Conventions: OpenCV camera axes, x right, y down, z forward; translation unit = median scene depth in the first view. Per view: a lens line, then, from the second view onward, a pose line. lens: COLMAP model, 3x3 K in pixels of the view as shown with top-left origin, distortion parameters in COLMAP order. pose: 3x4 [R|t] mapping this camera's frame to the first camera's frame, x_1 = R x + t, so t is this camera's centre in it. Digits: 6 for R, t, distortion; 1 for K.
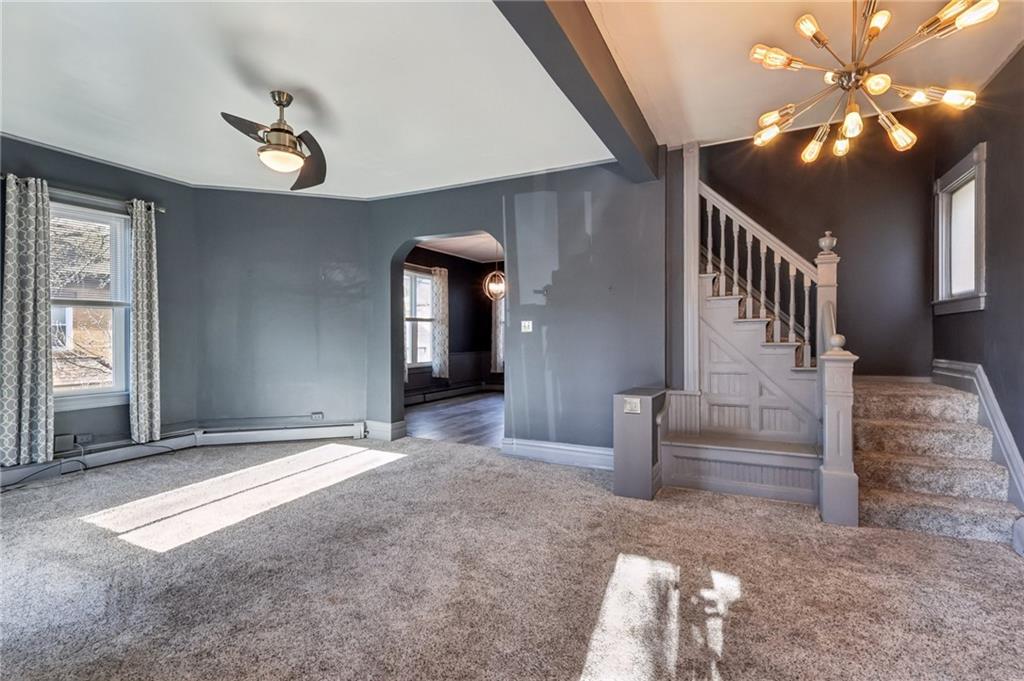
lens RADIAL K [[481.6, 0, 513.0], [0, 481.6, 337.2], [0, 0, 1]] dist [0.003266, 0.001026]
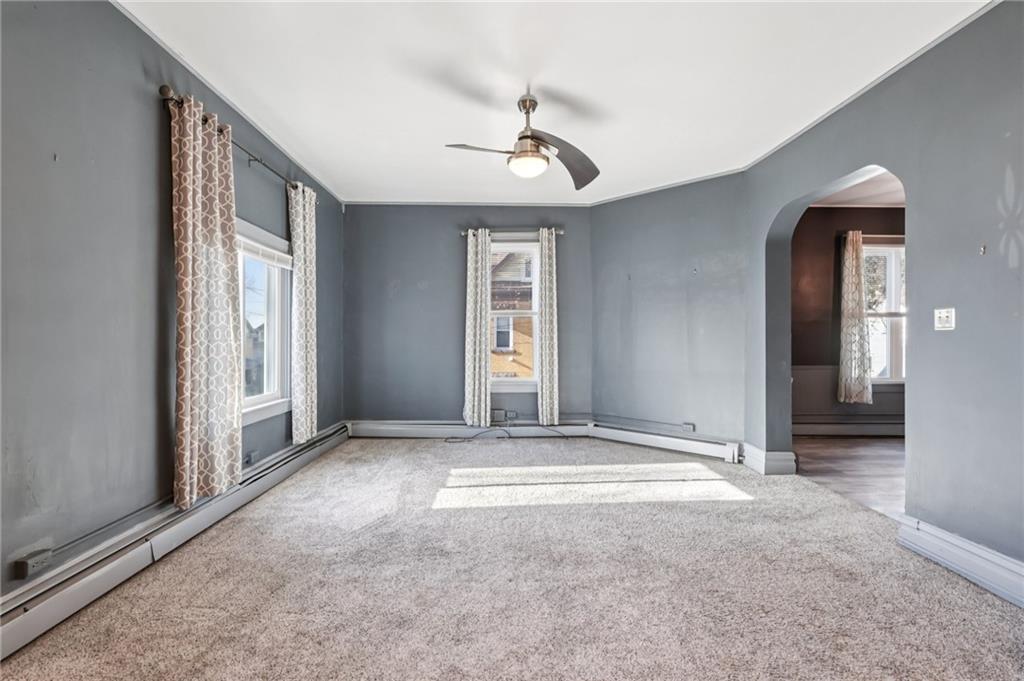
lens RADIAL K [[494.1, 0, 512.7], [0, 494.1, 343.7], [0, 0, 1]] dist [0.010227, 0.000898]
pose [[0.472403, 0.006775, -0.881357, 0.323529], [-0.002185, 0.999976, 0.006515, 0.002997], [0.881380, -0.001152, 0.472407, 0.351057]]
